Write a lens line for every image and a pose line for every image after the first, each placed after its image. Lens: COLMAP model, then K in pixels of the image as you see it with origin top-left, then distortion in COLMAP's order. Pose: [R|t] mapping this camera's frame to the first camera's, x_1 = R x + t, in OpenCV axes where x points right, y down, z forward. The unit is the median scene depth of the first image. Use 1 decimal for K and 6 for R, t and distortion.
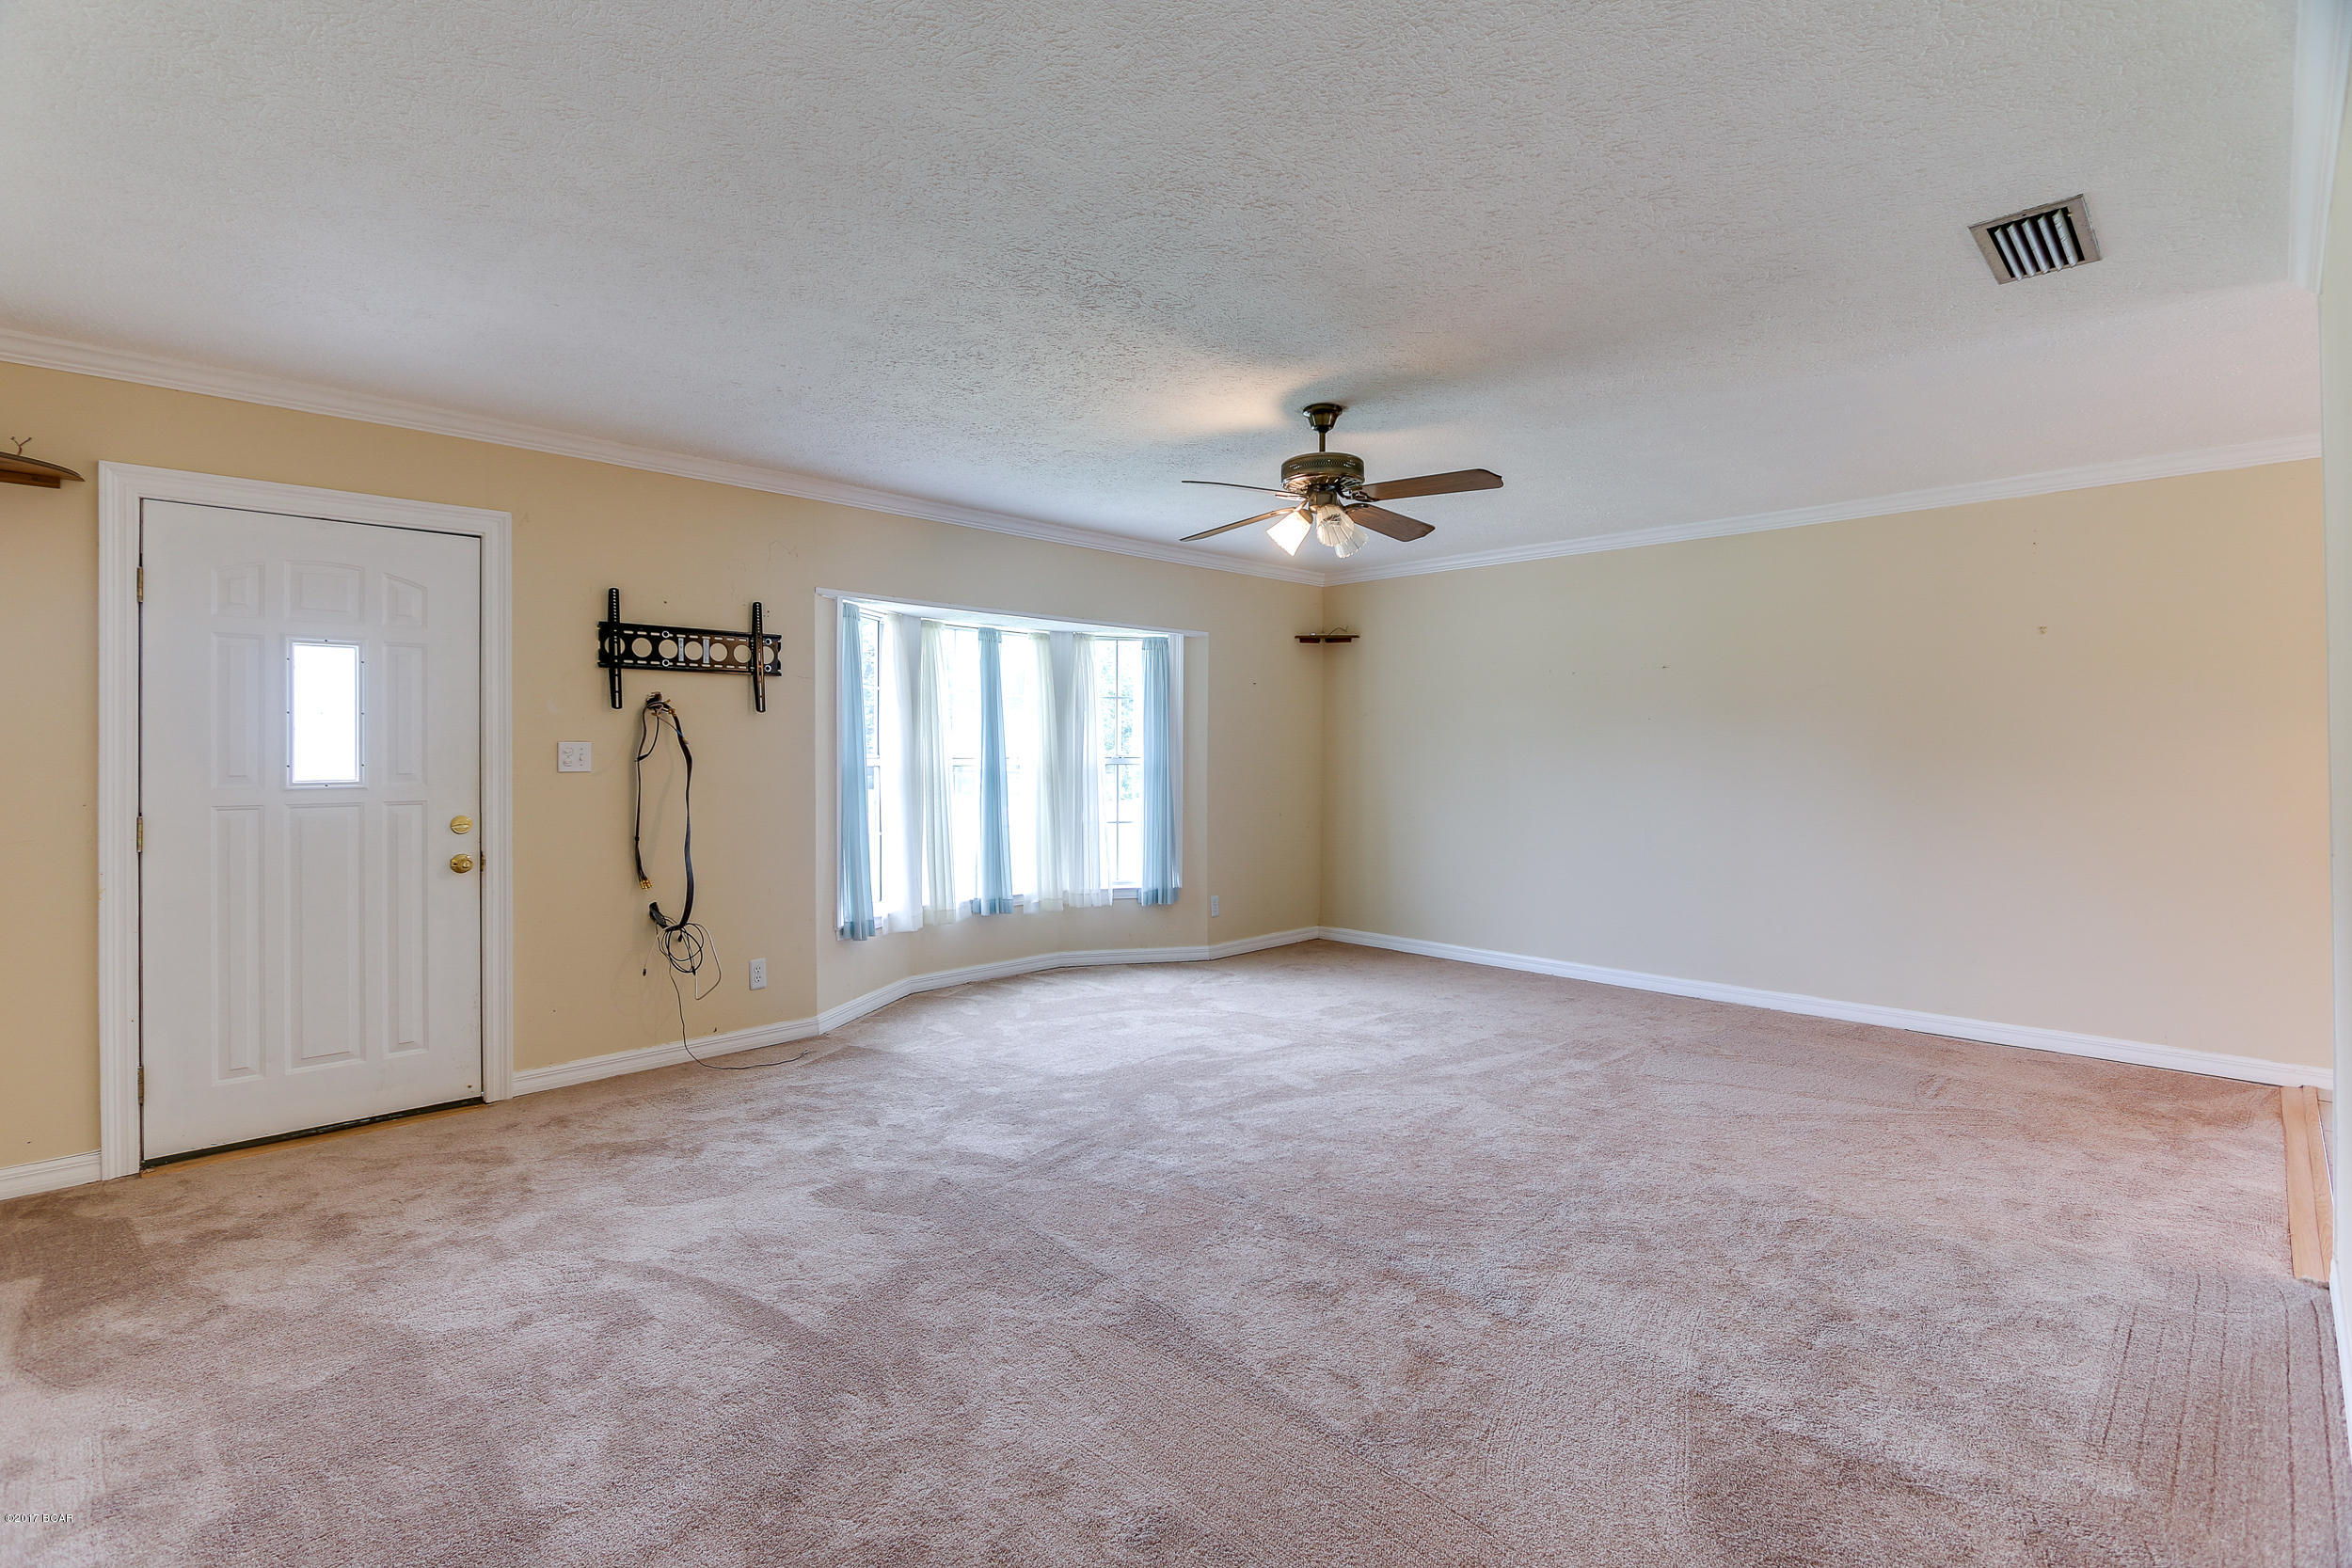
lens RADIAL K [[1100.2, 0, 1161.2], [0, 1100.2, 741.3], [0, 0, 1]] dist [-0.014827, 0.000571]
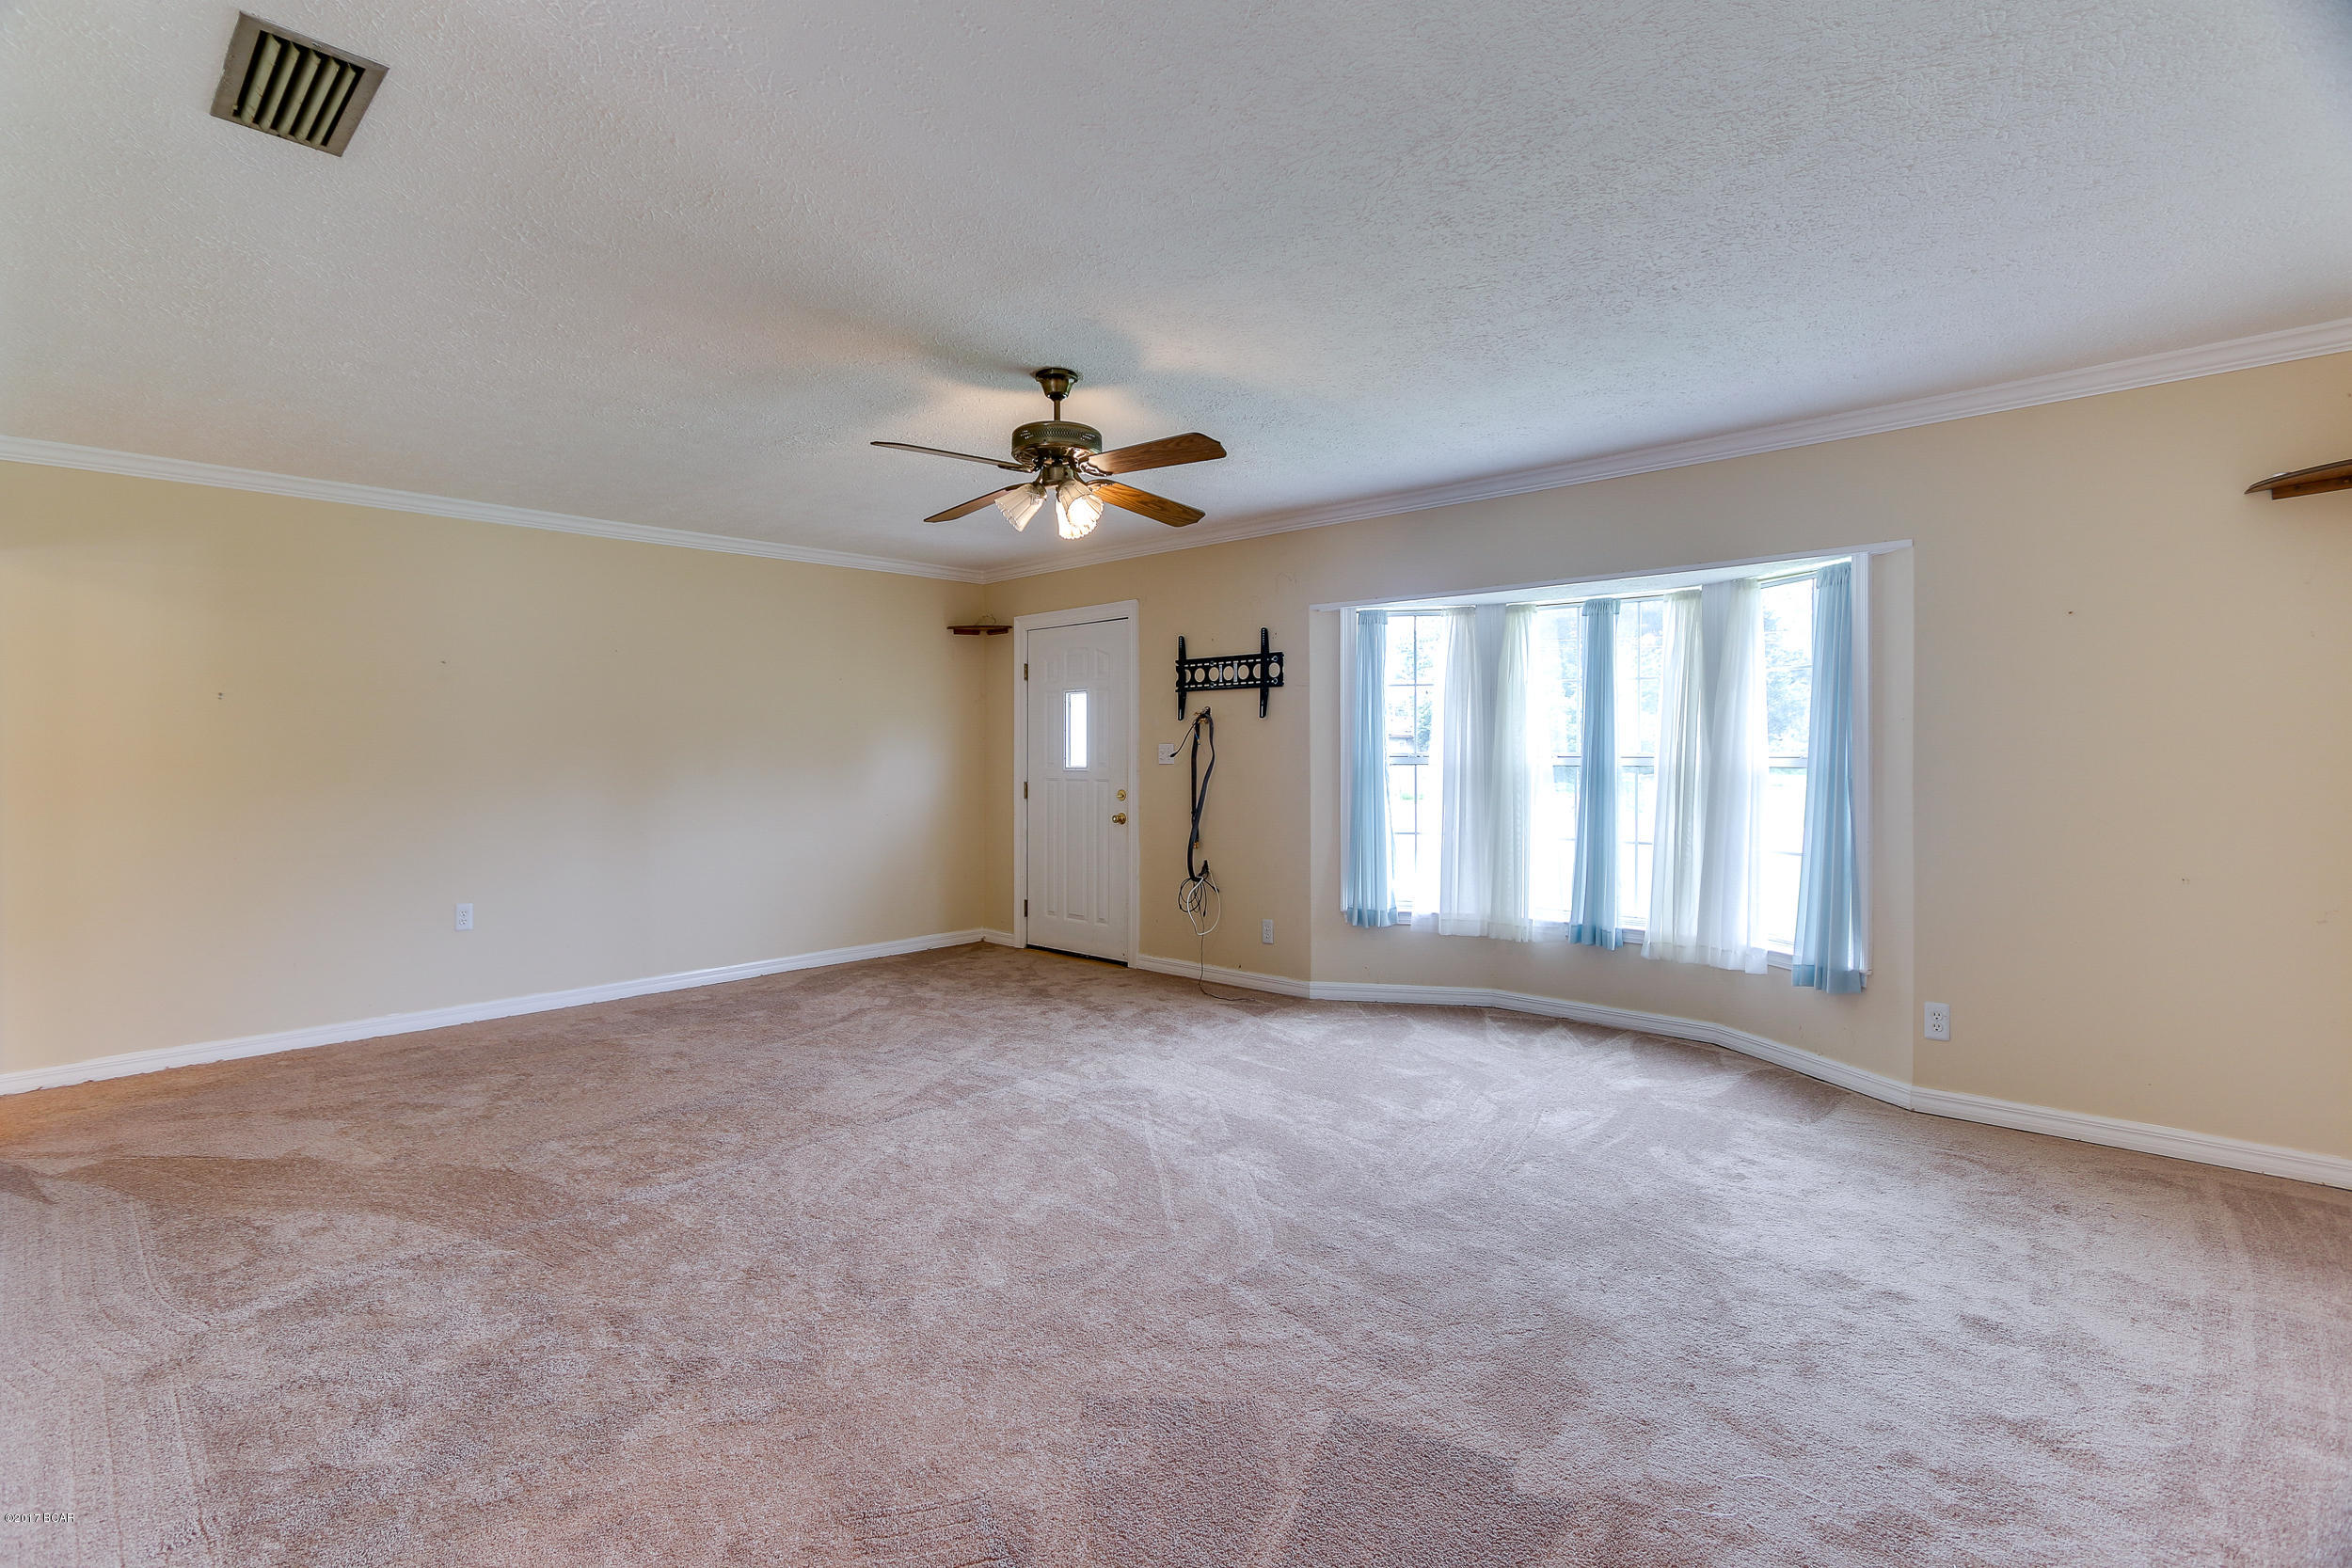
lens RADIAL K [[1100.2, 0, 1161.2], [0, 1100.2, 741.3], [0, 0, 1]] dist [-0.014827, 0.000571]
pose [[0.042891, -0.013698, -0.998986, 0.864873], [0.008950, 0.999871, -0.013326, 0.015246], [0.999040, -0.008370, 0.043008, 0.844625]]
